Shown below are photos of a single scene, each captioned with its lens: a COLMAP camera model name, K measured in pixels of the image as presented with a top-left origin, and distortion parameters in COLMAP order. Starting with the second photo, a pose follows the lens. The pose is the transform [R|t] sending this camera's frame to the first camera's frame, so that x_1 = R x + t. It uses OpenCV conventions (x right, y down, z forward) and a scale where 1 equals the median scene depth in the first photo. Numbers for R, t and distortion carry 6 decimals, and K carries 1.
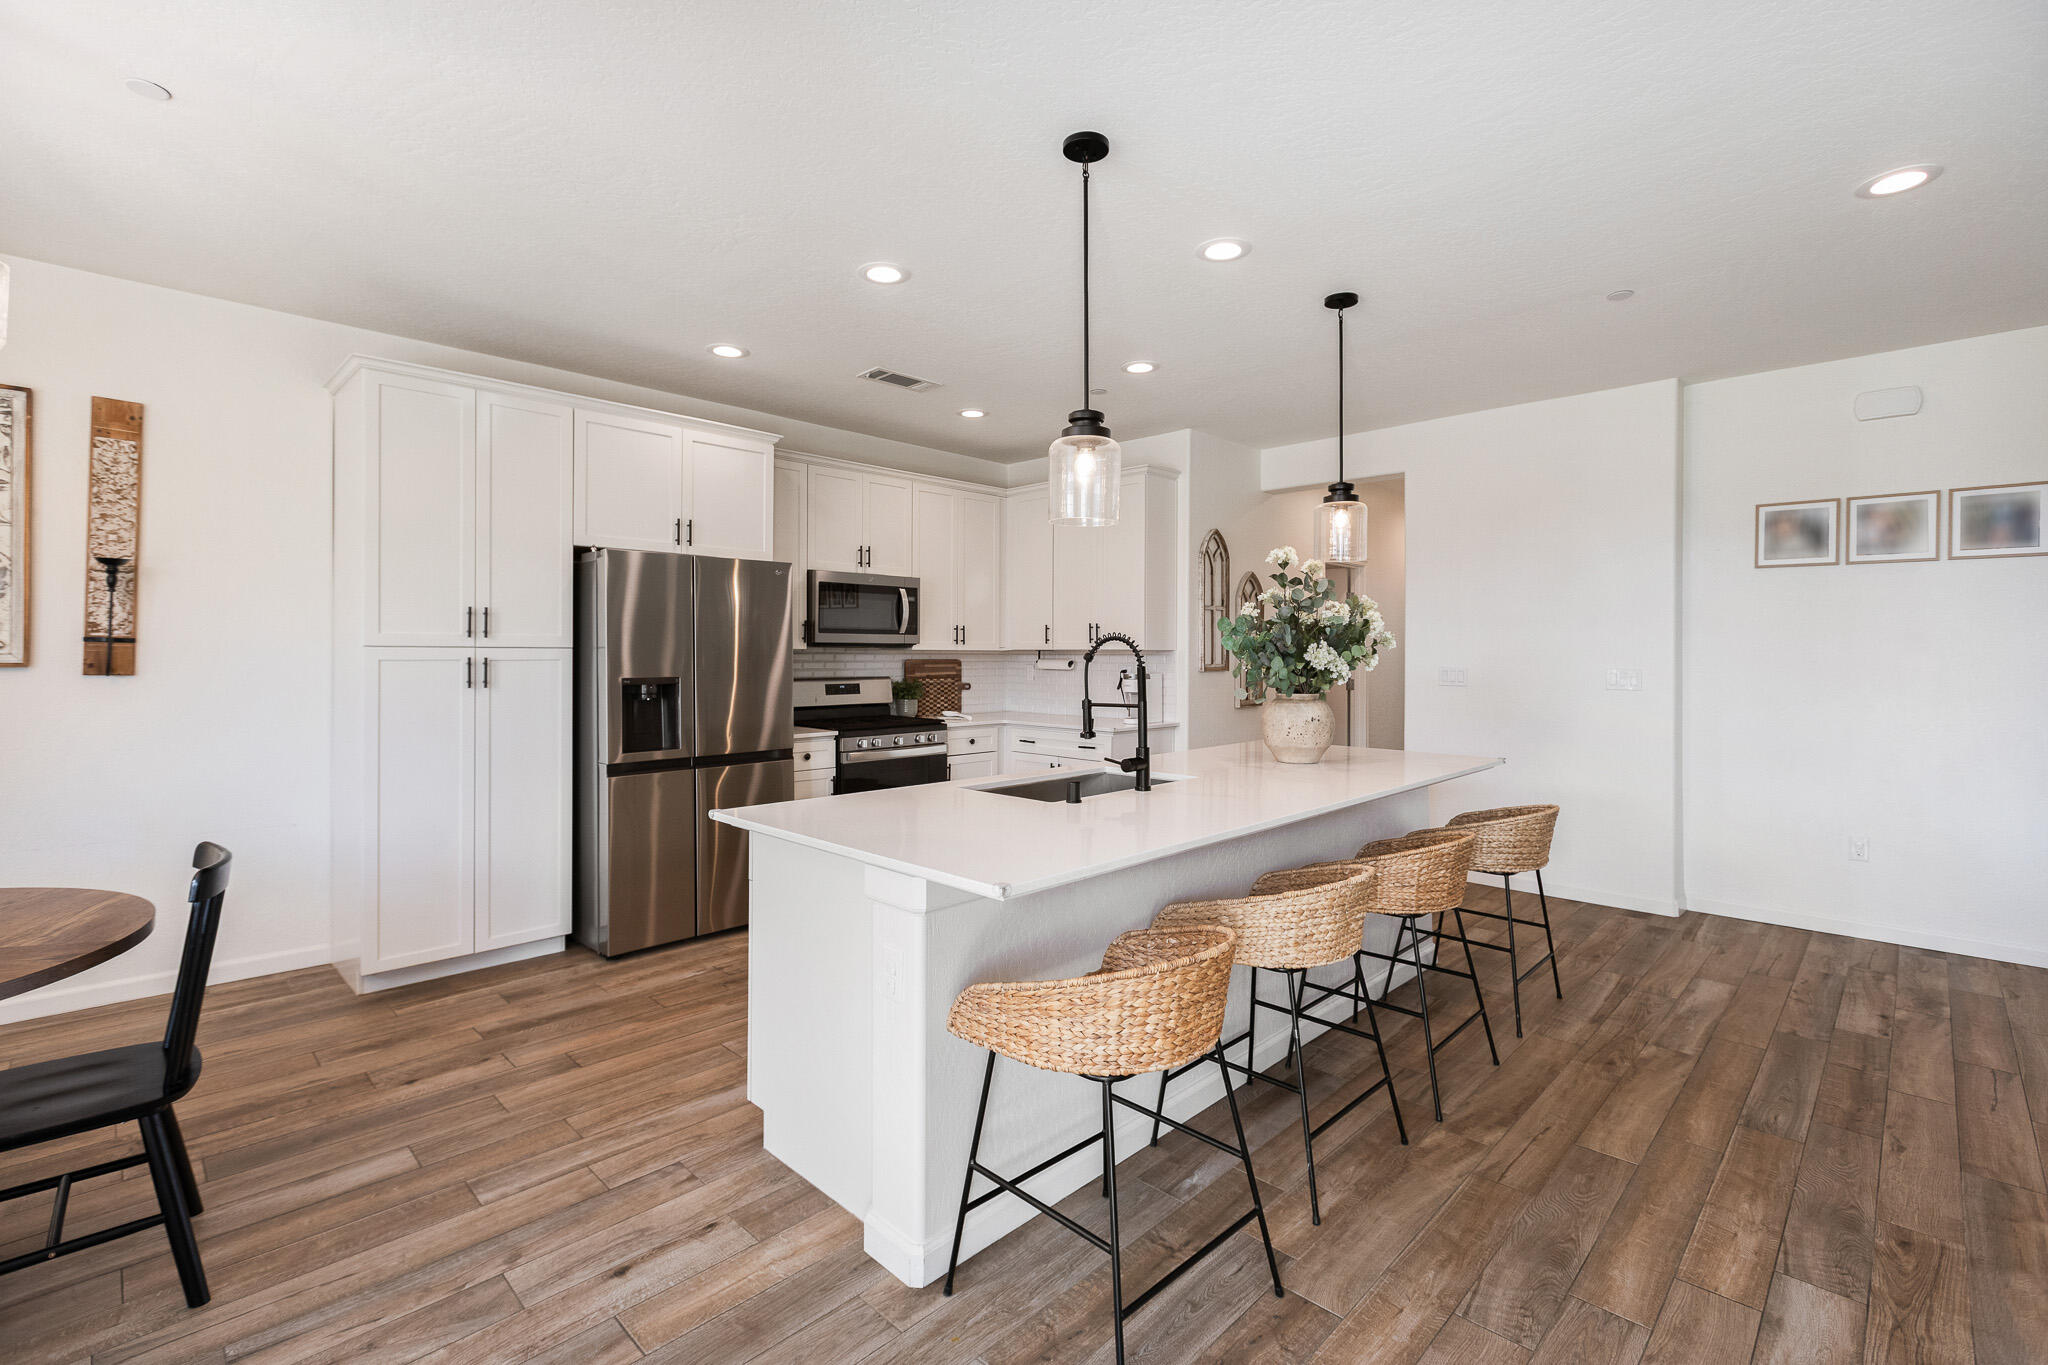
lens RADIAL K [[914.7, 0, 1032.9], [0, 914.7, 654.3], [0, 0, 1]] dist [0.004340, -0.002765]
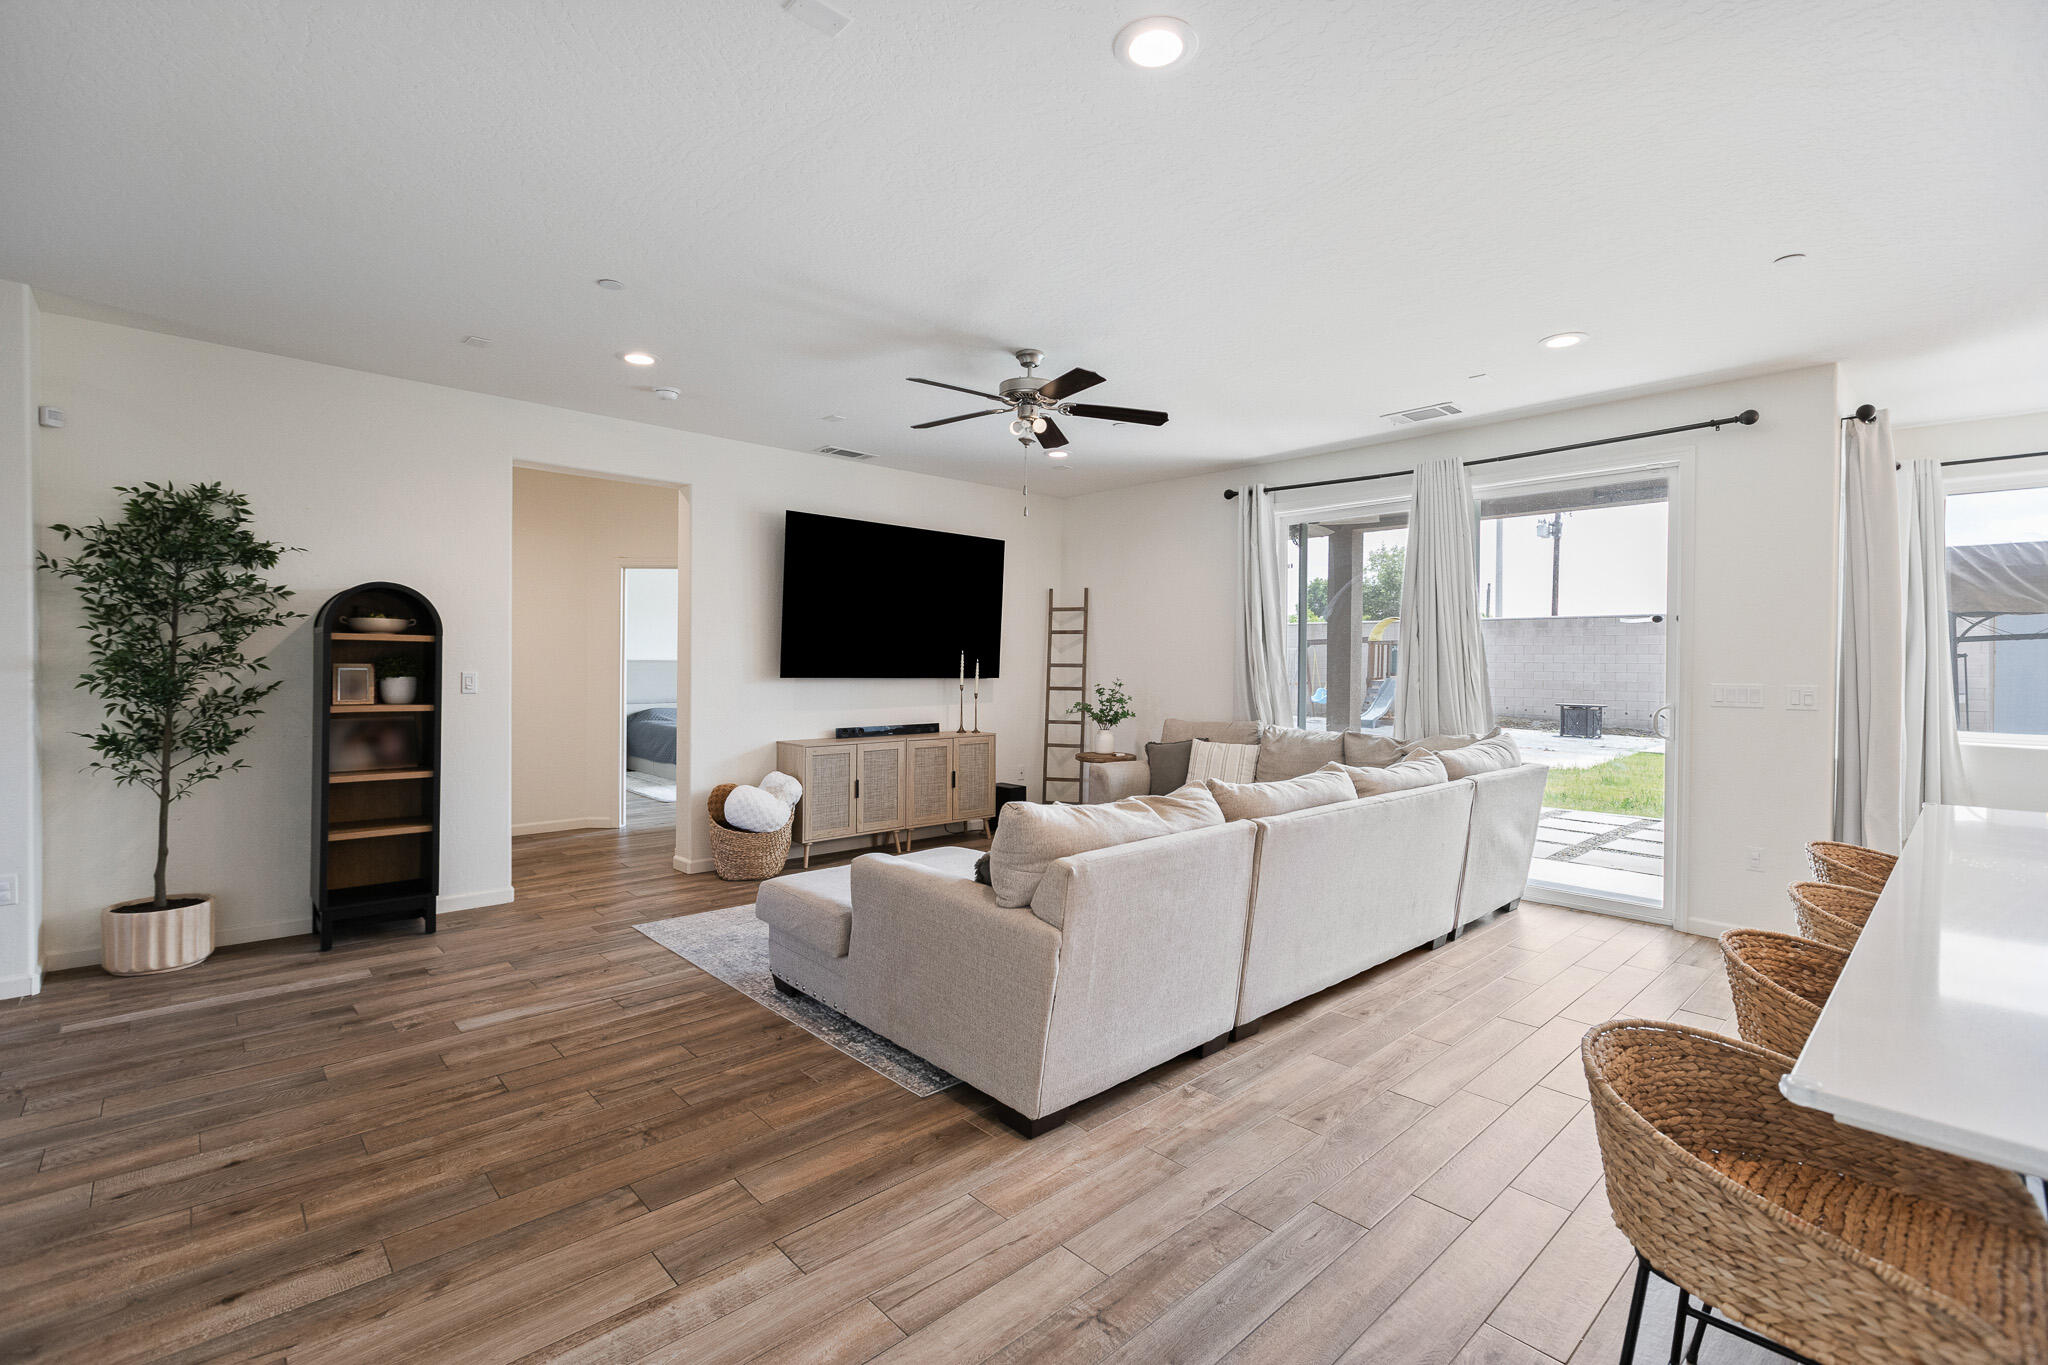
lens RADIAL K [[914.7, 0, 1034.0], [0, 914.7, 670.7], [0, 0, 1]] dist [0.004340, -0.002765]
pose [[-0.998881, -0.011739, 0.045812, 0.776637], [-0.011243, 0.999875, 0.011087, -0.001265], [-0.045937, 0.010559, -0.998889, 1.374305]]
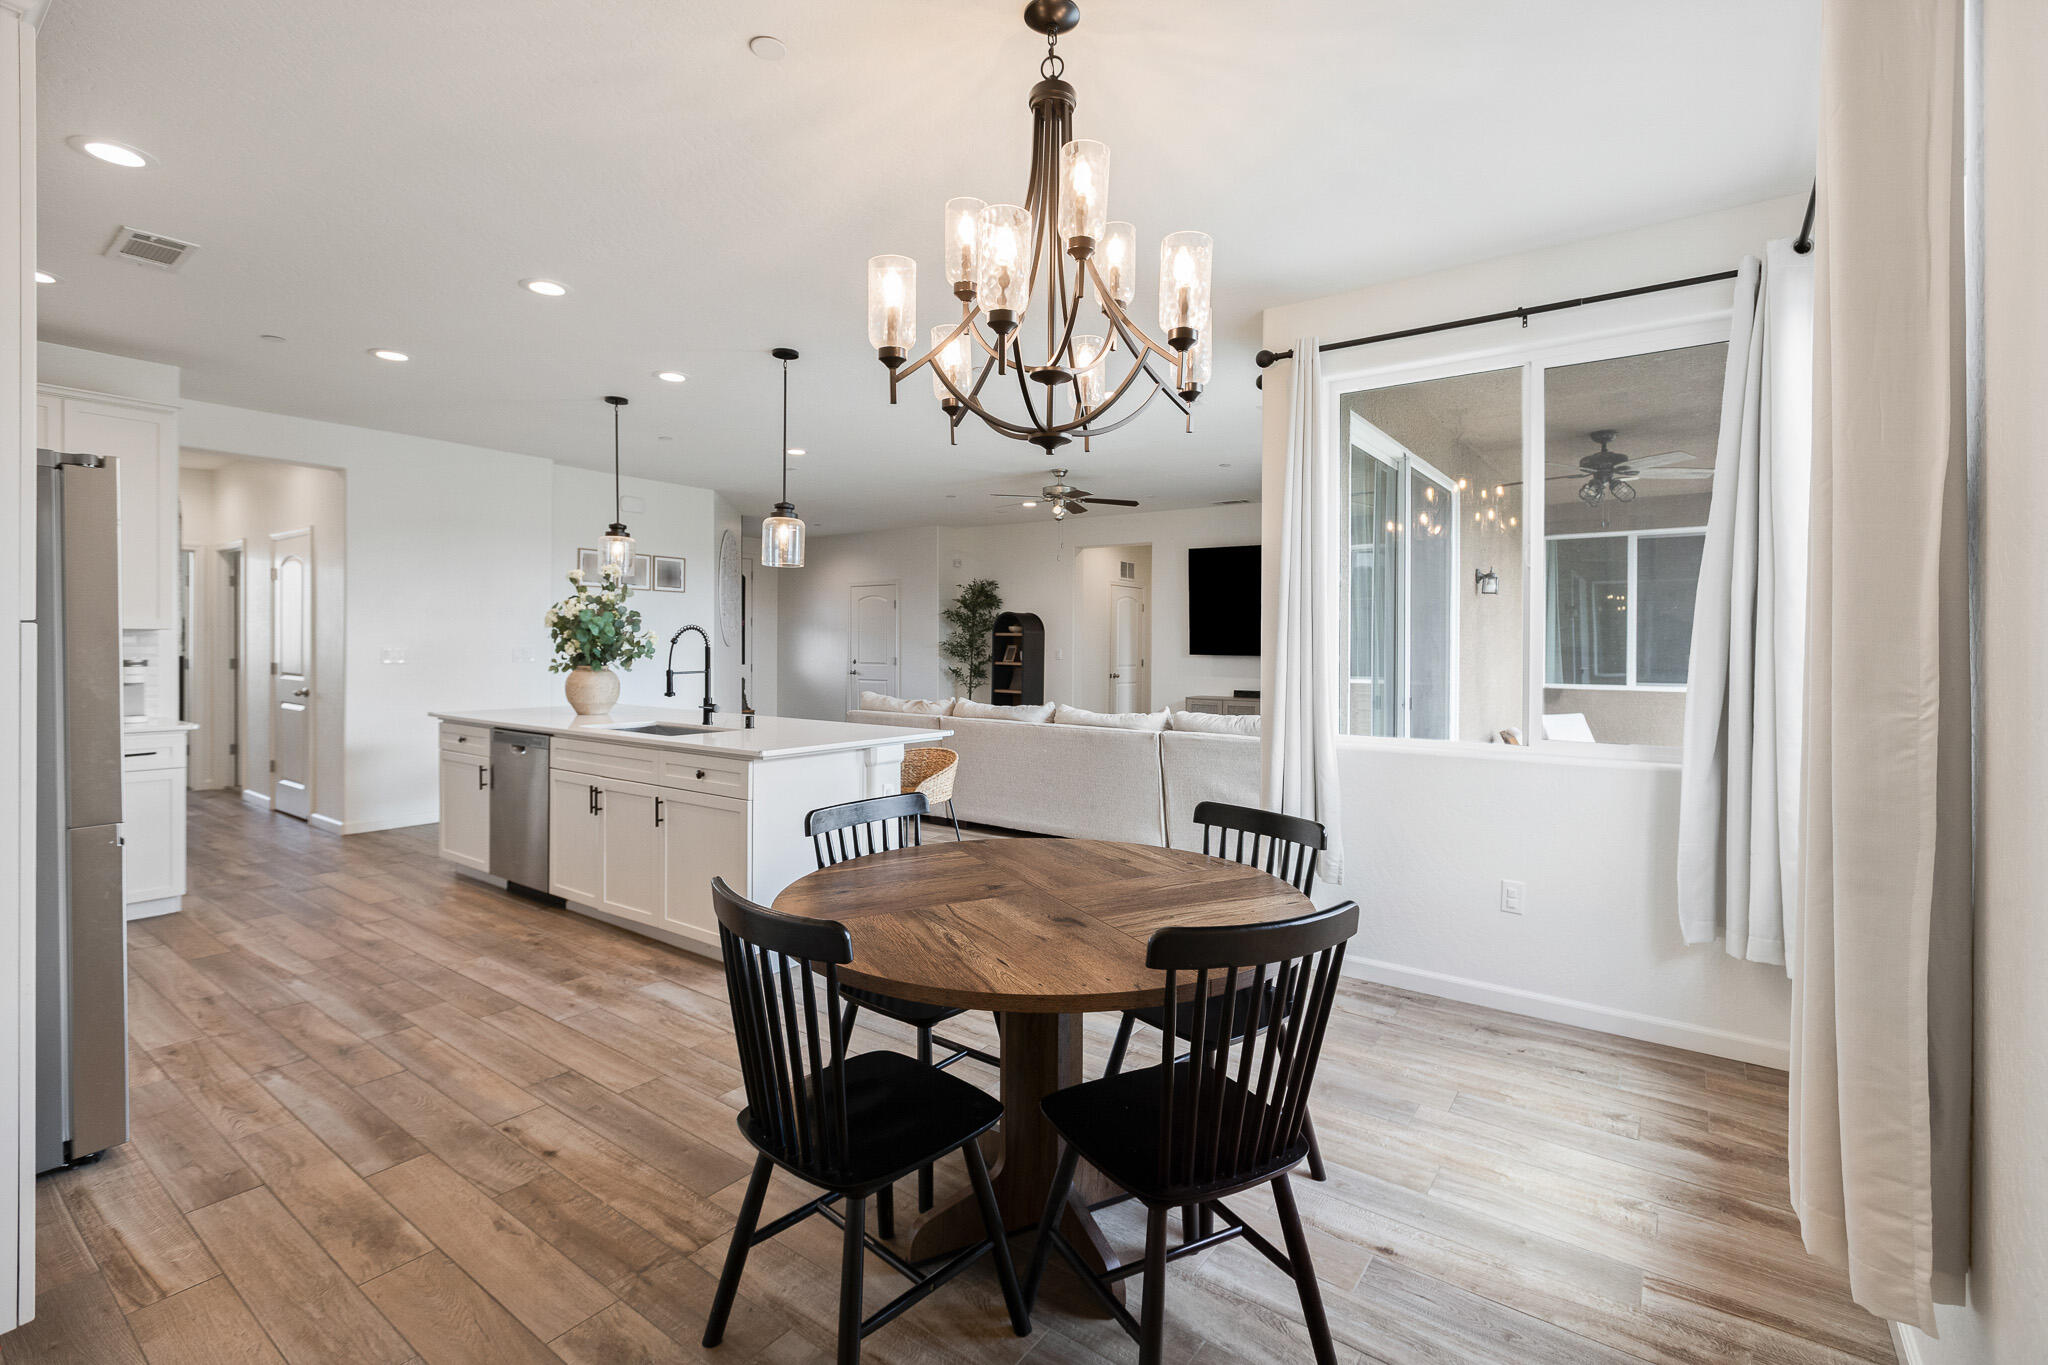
lens RADIAL K [[914.7, 0, 1033.7], [0, 914.7, 643.5], [0, 0, 1]] dist [0.004340, -0.002765]
pose [[-0.146264, -0.004829, 0.989234, -1.273957], [-0.008461, 0.999958, 0.003631, -0.002749], [-0.989209, -0.007839, -0.146299, 0.562227]]
